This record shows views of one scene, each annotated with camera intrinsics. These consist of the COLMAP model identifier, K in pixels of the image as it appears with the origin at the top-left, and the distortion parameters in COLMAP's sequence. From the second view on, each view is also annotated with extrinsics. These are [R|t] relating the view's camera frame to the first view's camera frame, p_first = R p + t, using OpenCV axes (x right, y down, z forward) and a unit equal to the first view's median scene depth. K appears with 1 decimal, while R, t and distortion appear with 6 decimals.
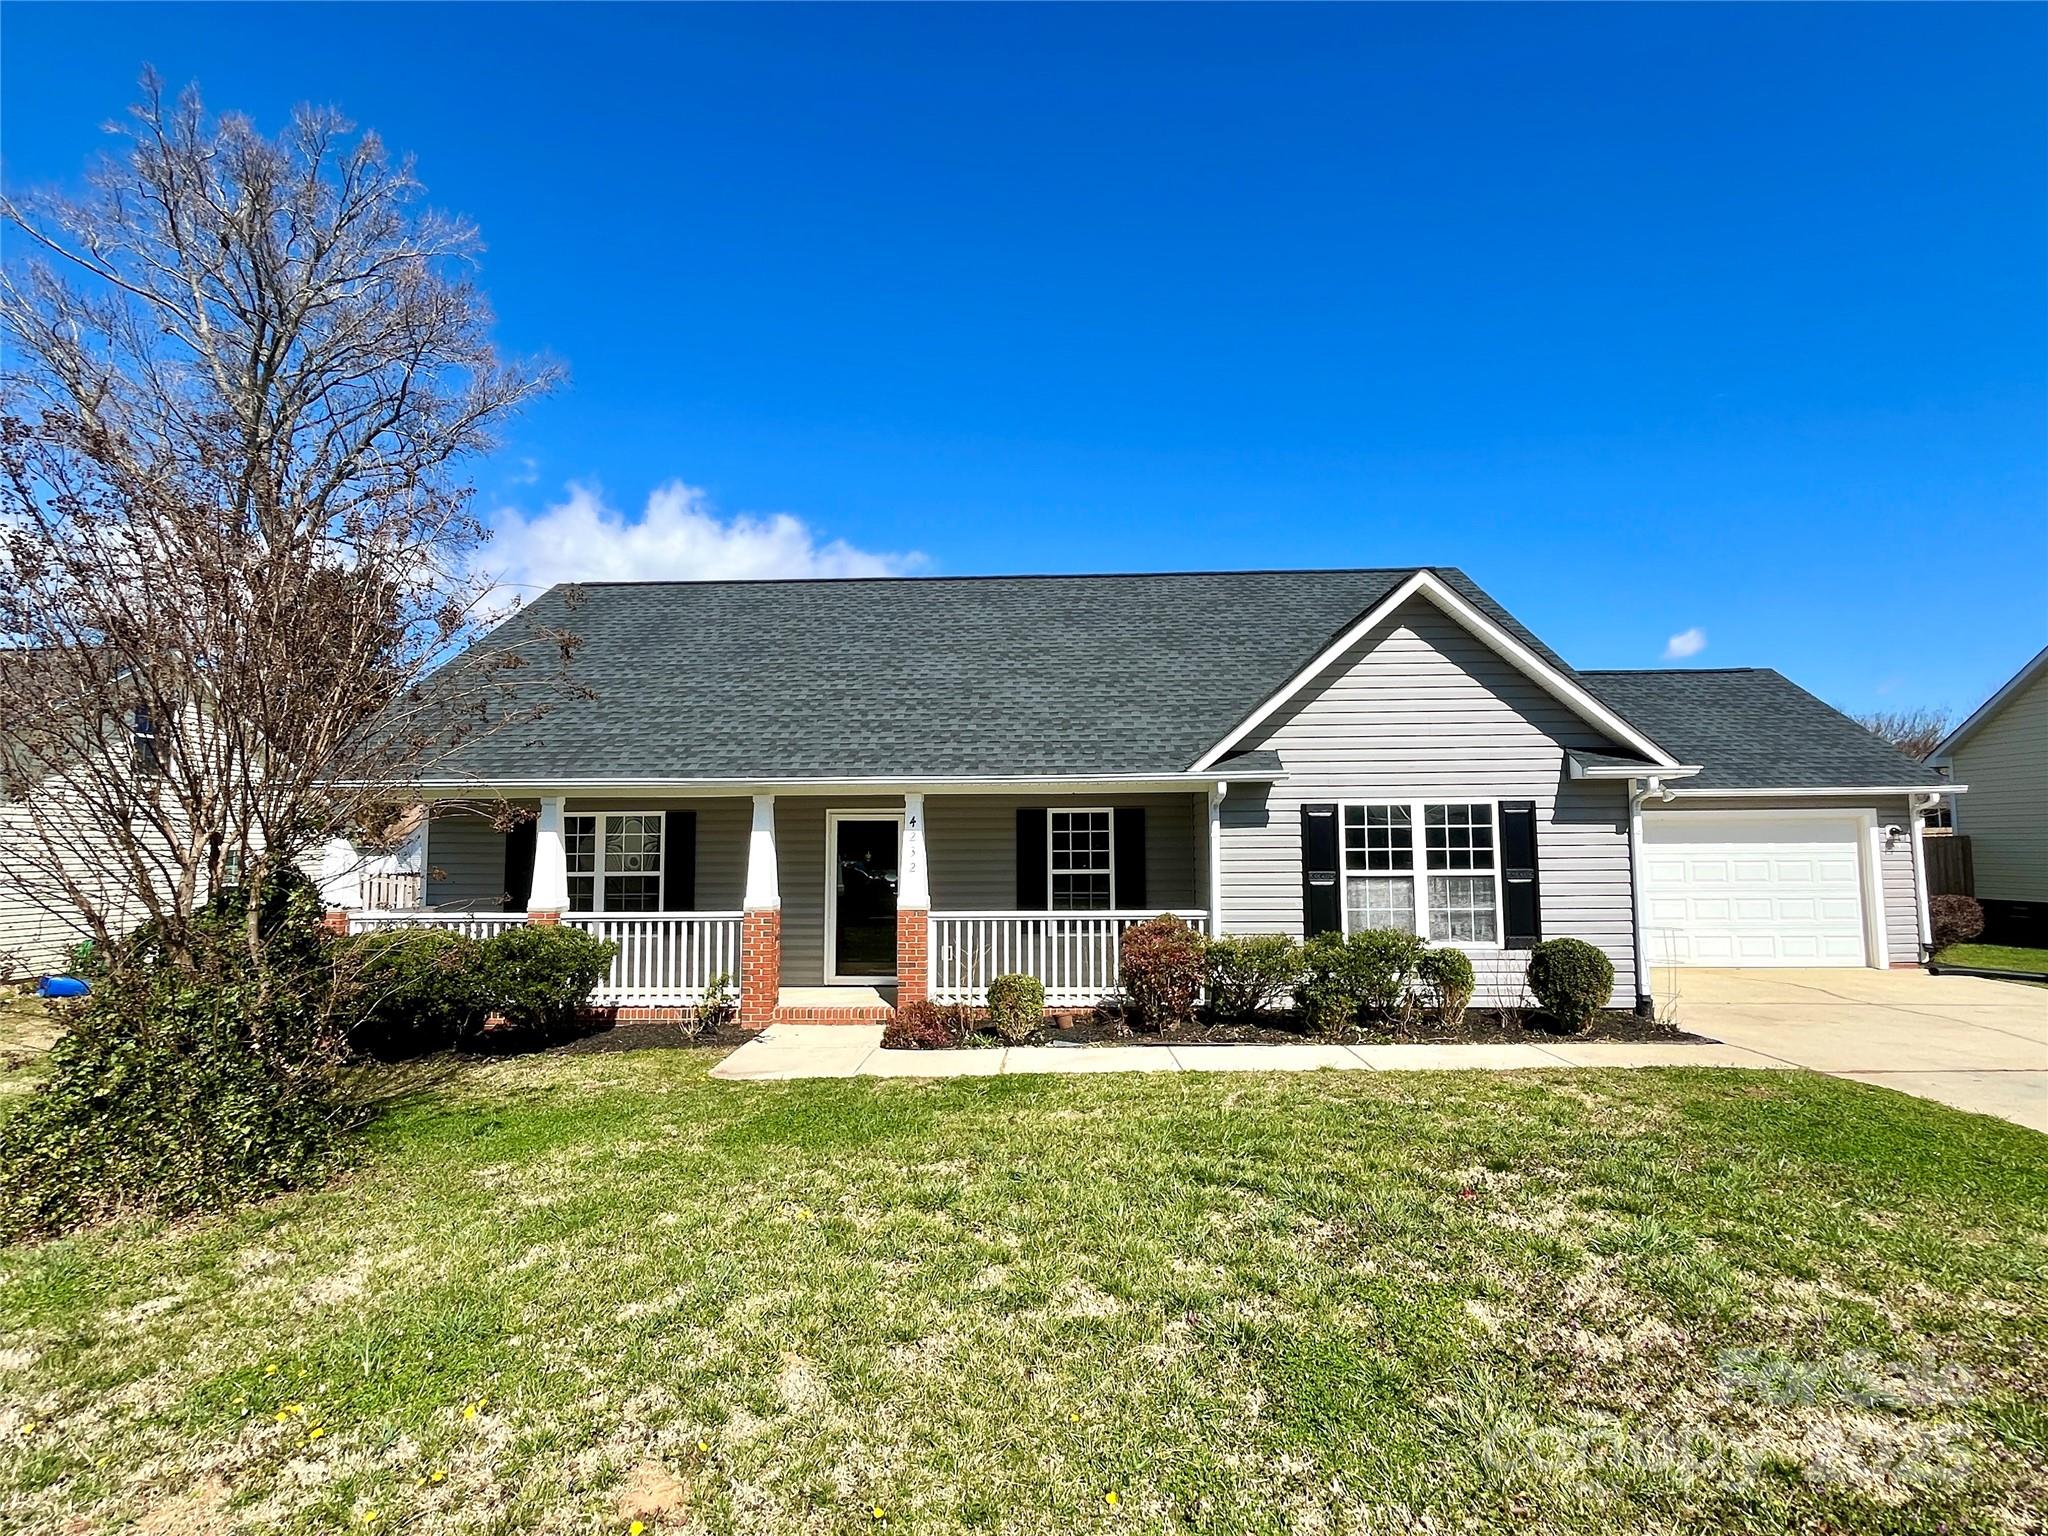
lens RADIAL K [[975.2, 0, 1021.5], [0, 975.2, 770.8], [0, 0, 1]] dist [-0.000433, 0.000044]
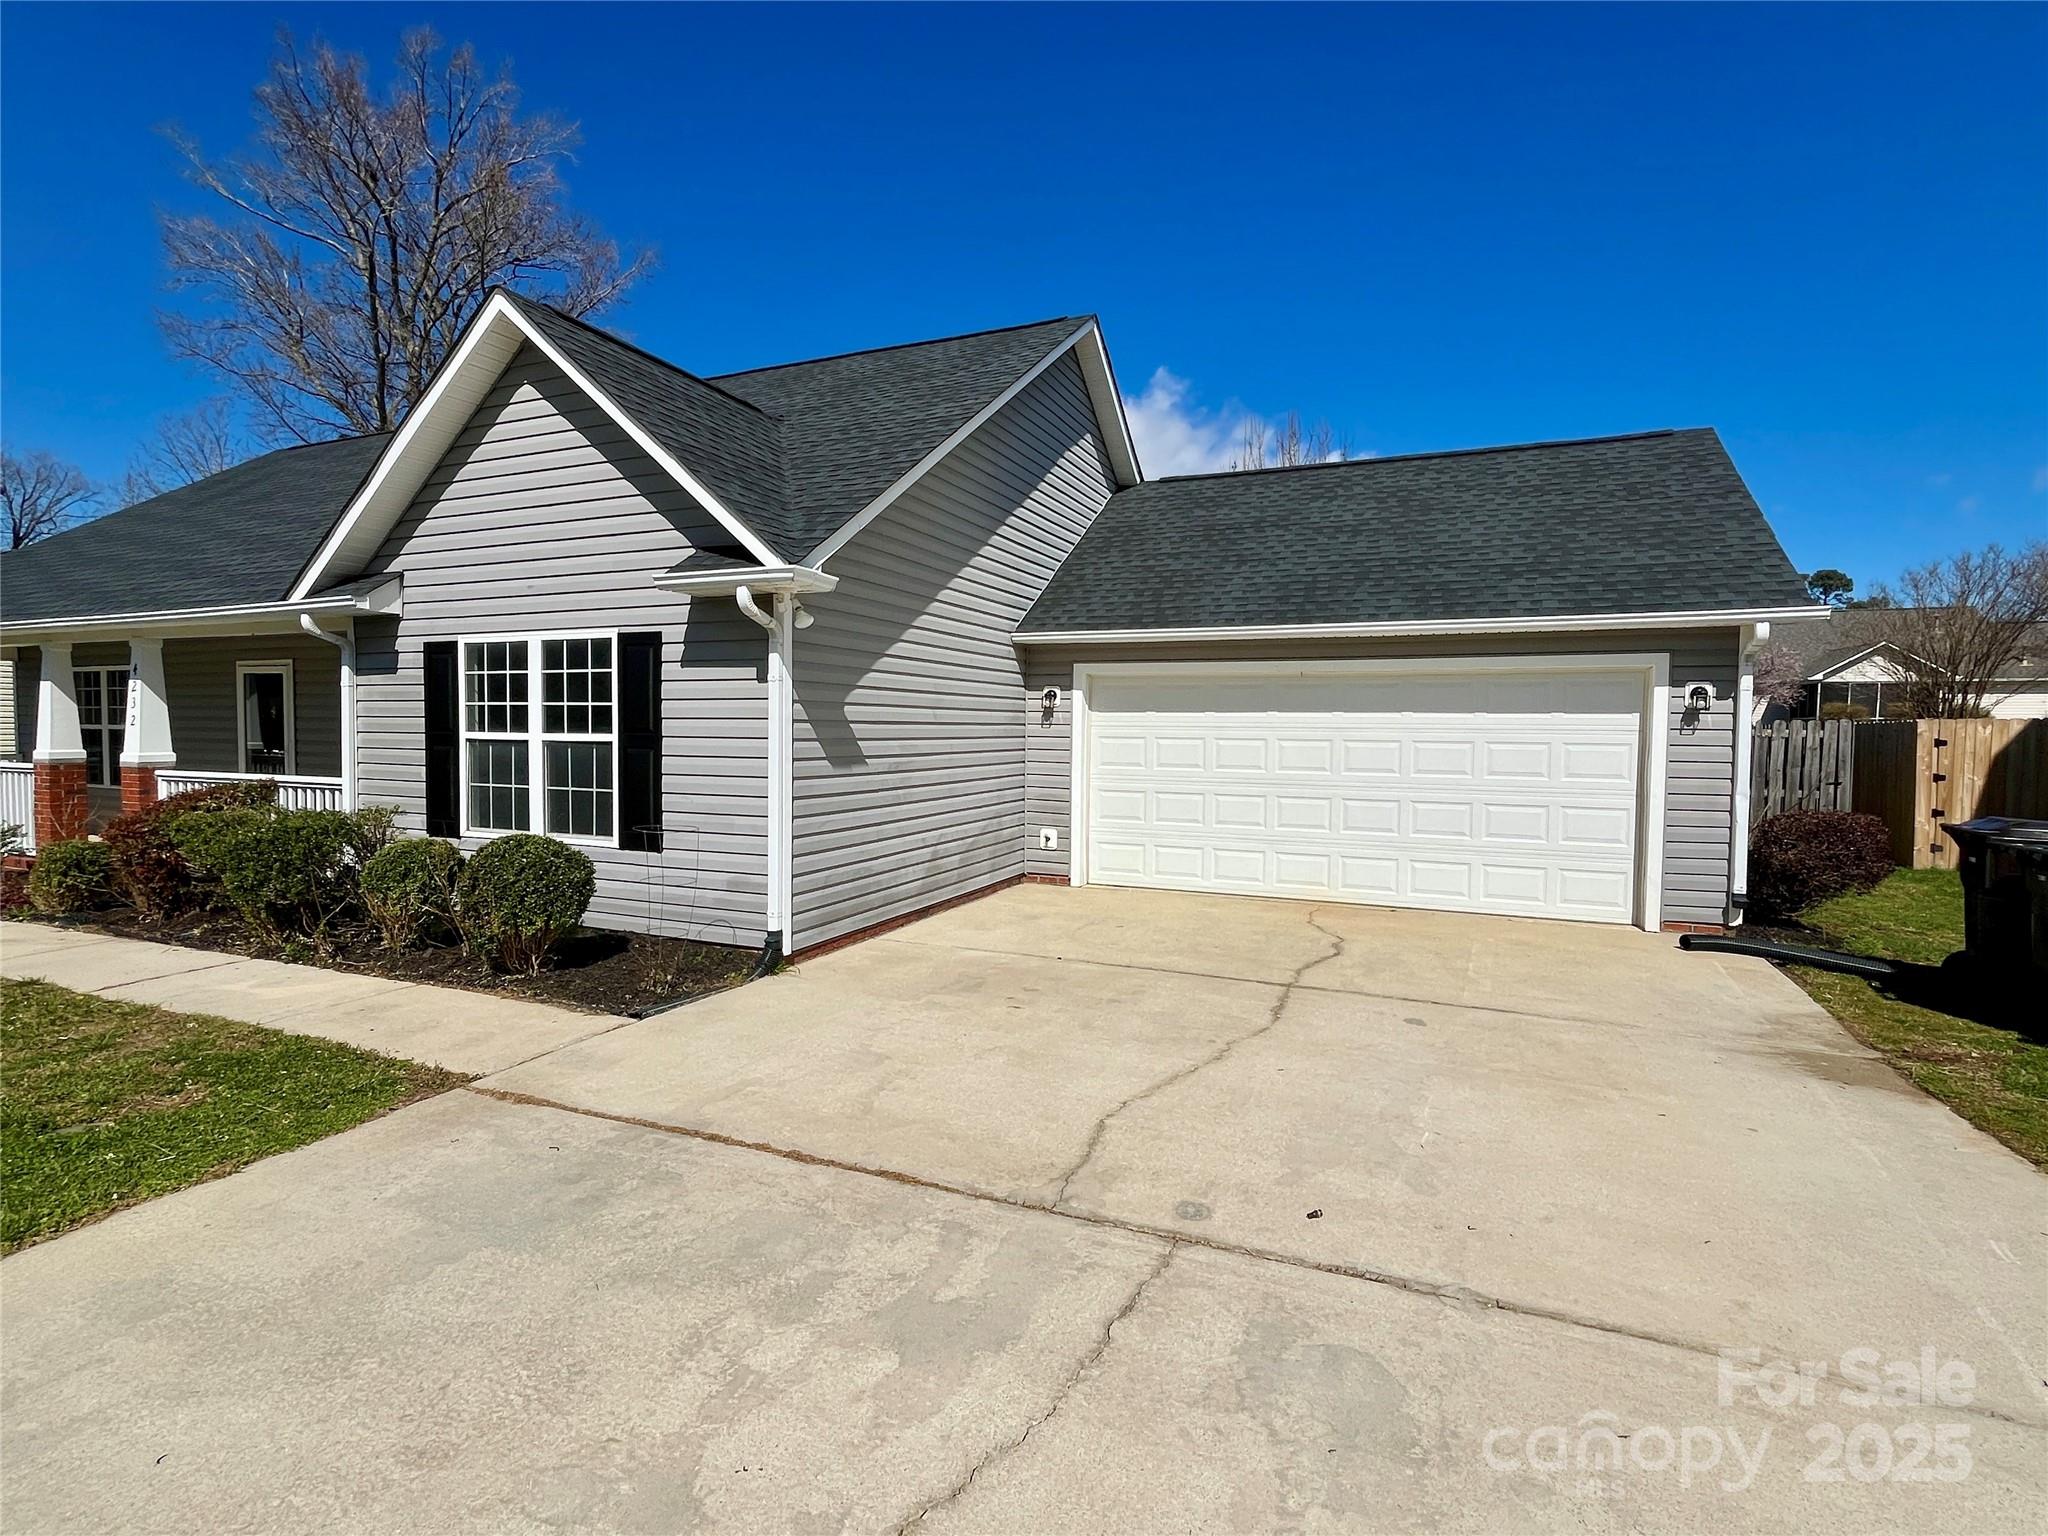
lens RADIAL K [[975.2, 0, 1021.5], [0, 975.2, 770.8], [0, 0, 1]] dist [-0.000433, 0.000044]
pose [[0.935103, 0.031492, -0.352973, 0.965264], [0.010637, 0.993100, 0.116784, 0.048380], [0.354216, -0.112959, 0.928316, 0.446008]]
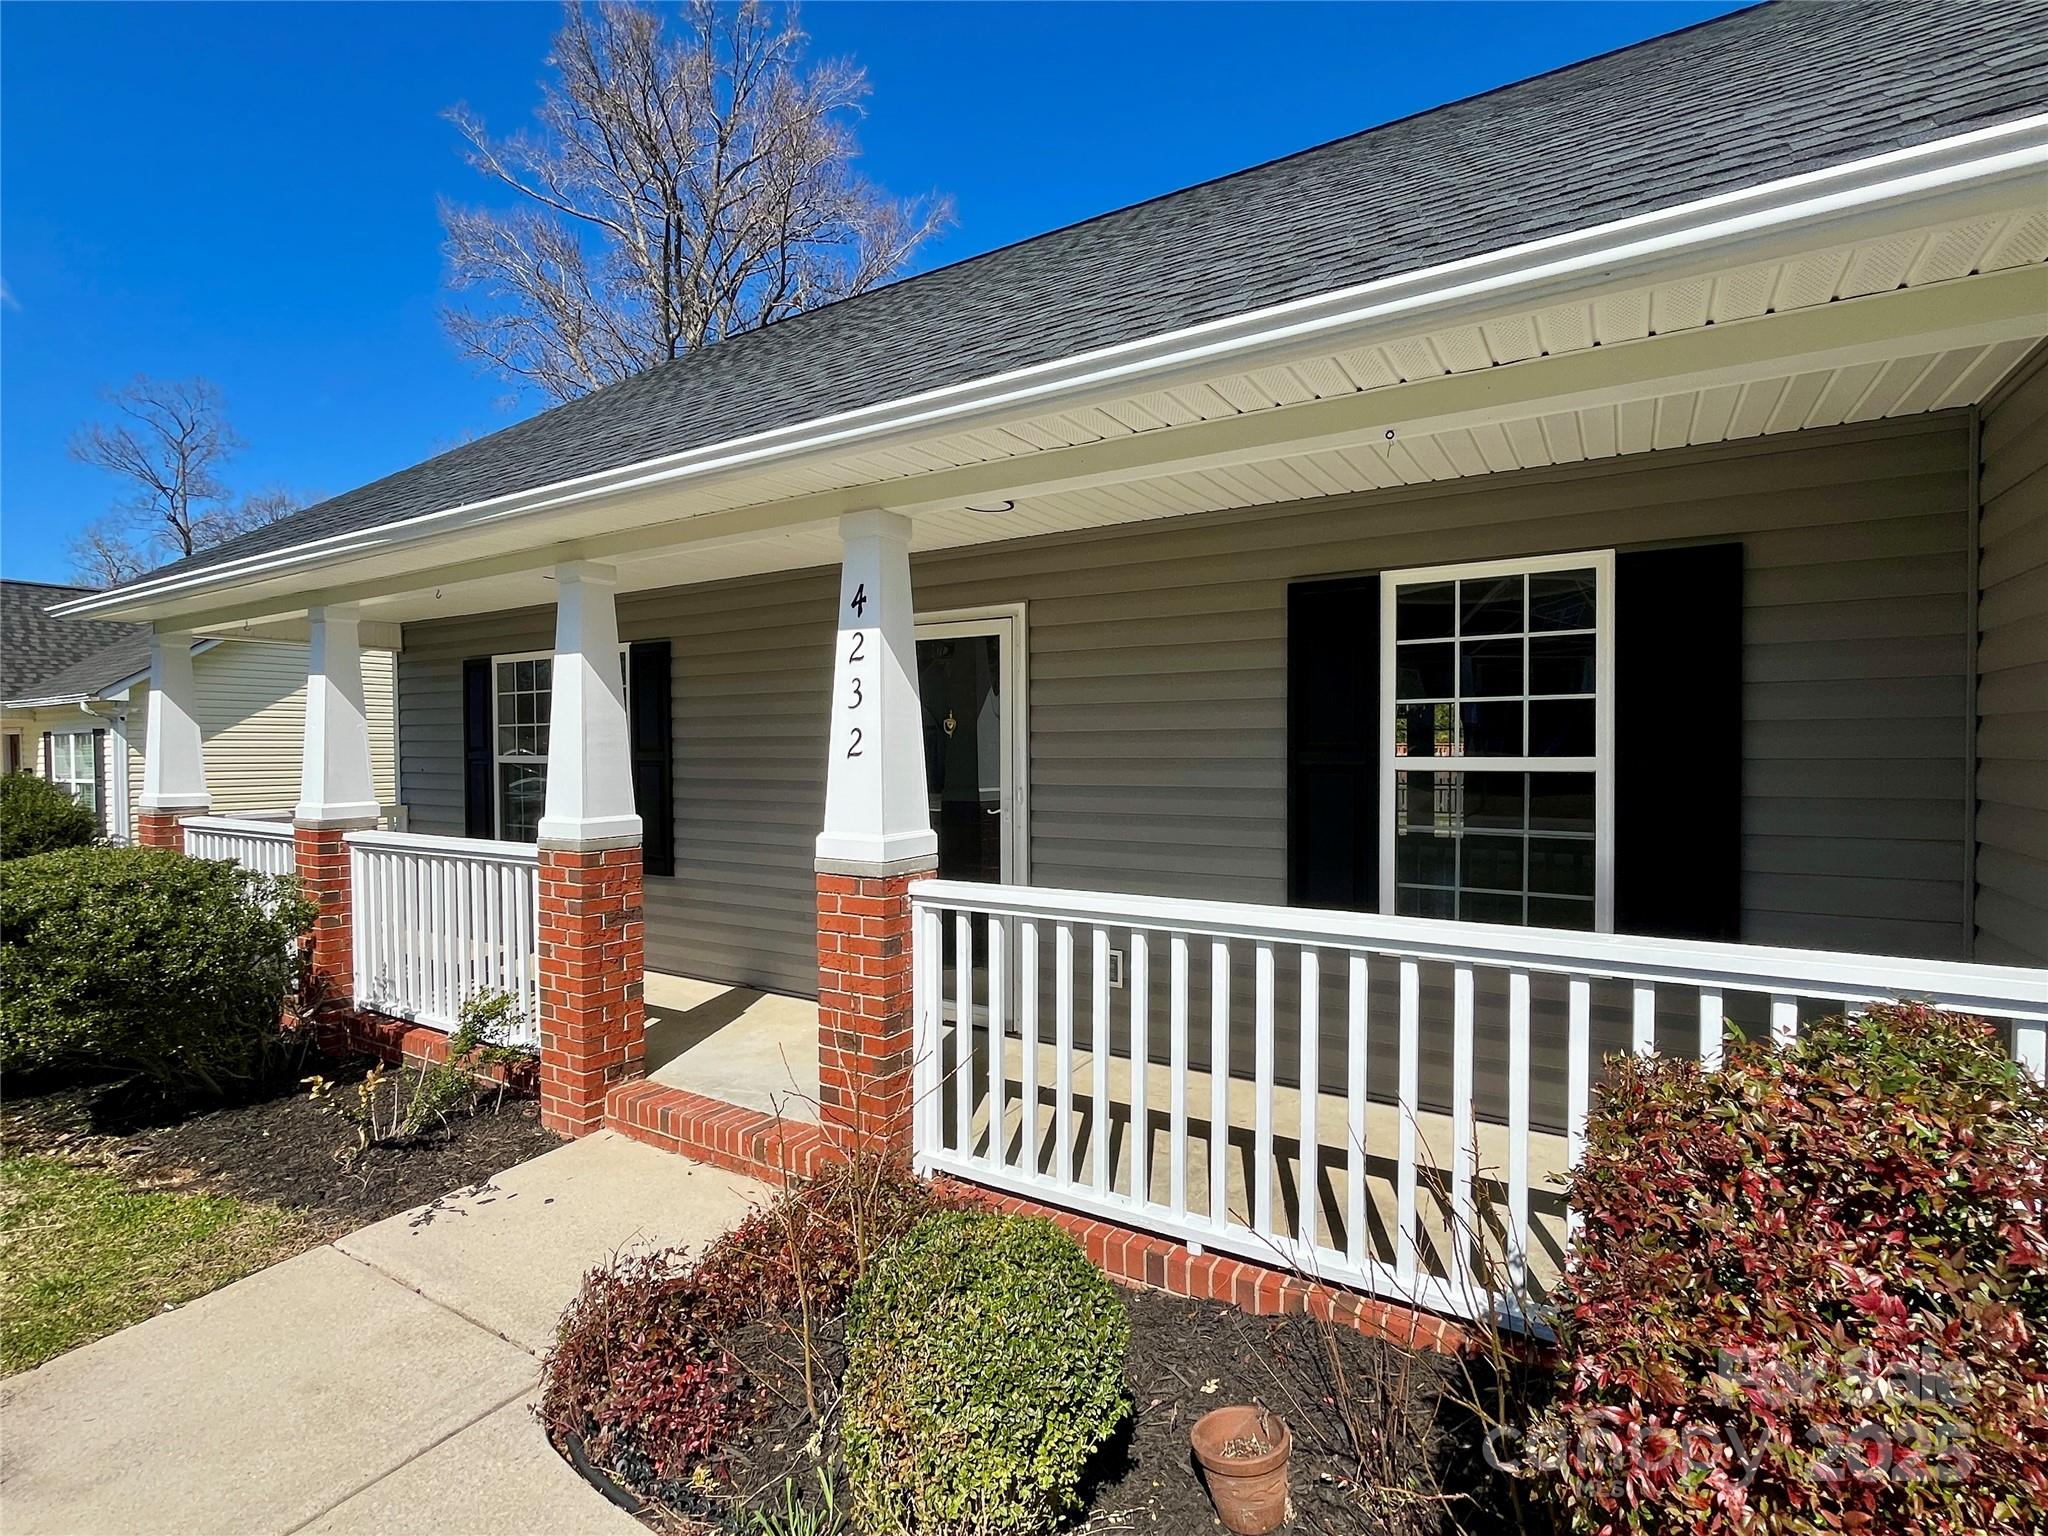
lens RADIAL K [[960.8, 0, 1024.0], [0, 960.8, 768.0], [0, 0, 1]] dist [-0.000546, -0.000111]
pose [[0.875894, 0.013217, -0.482323, 0.089841], [0.037857, 0.994661, 0.096005, 0.078486], [0.481017, -0.102349, 0.870717, 0.743309]]
